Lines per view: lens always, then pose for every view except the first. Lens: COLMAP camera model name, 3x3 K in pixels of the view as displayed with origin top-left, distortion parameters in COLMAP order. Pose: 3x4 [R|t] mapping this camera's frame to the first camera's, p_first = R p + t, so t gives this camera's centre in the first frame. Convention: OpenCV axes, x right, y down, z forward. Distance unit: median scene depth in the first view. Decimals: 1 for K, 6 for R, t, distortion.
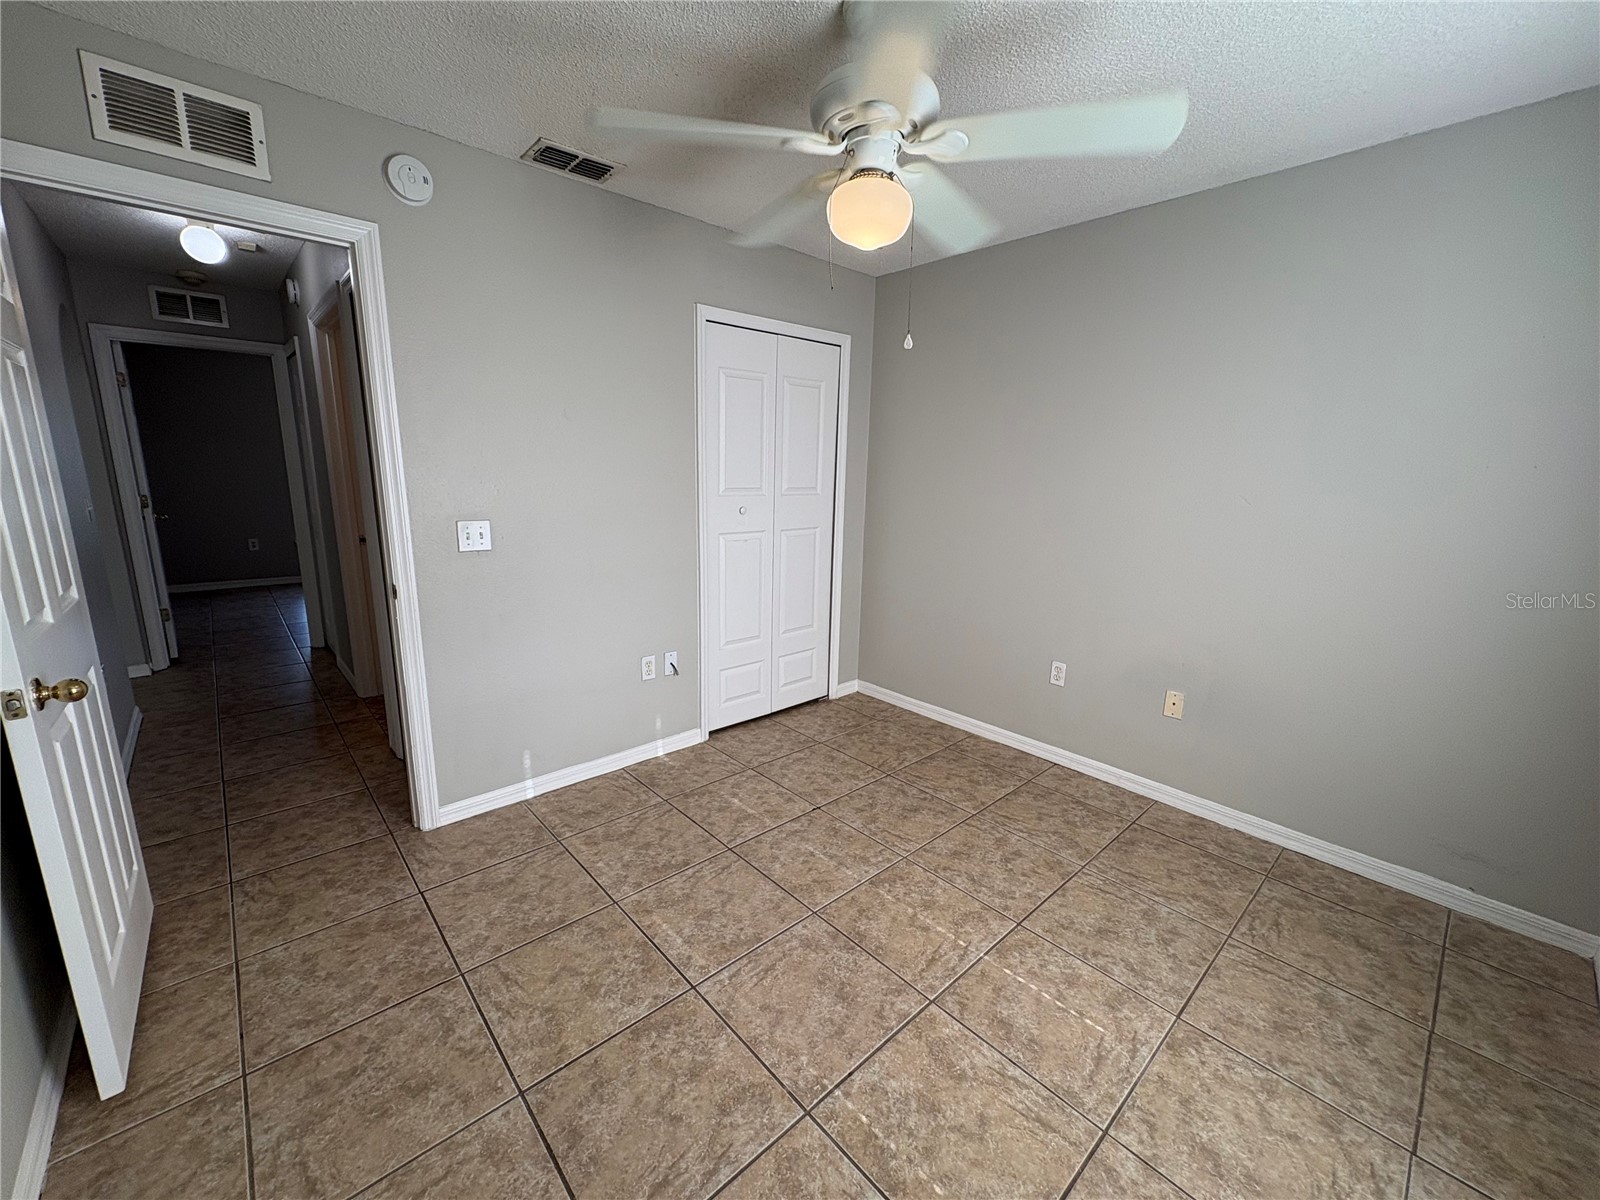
lens RADIAL K [[639.0, 0, 800.0], [0, 639.0, 600.0], [0, 0, 1]] dist [0.000057, 0.000130]
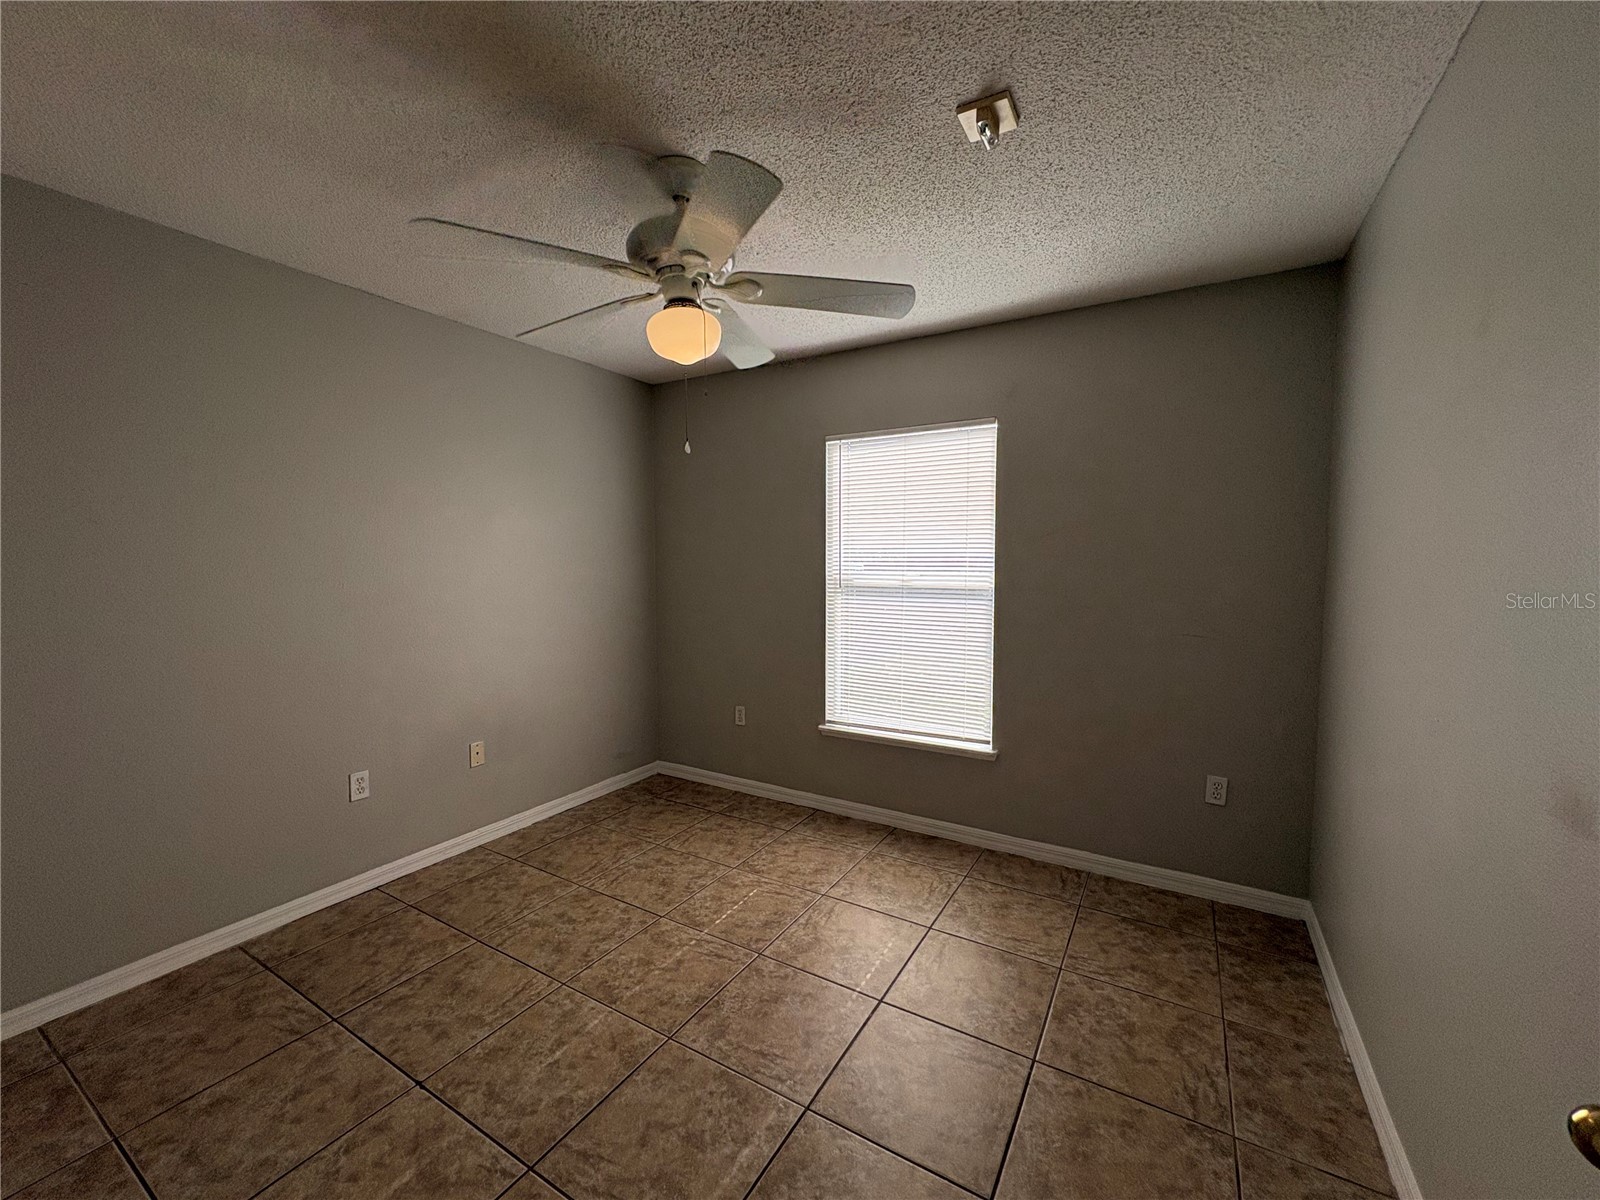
lens RADIAL K [[639.0, 0, 800.0], [0, 639.0, 600.0], [0, 0, 1]] dist [0.000057, 0.000130]
pose [[-0.288994, -0.085447, 0.953510, -0.759530], [0.189973, 0.971083, 0.144599, -0.185872], [-0.938293, 0.222929, -0.264404, 0.846216]]
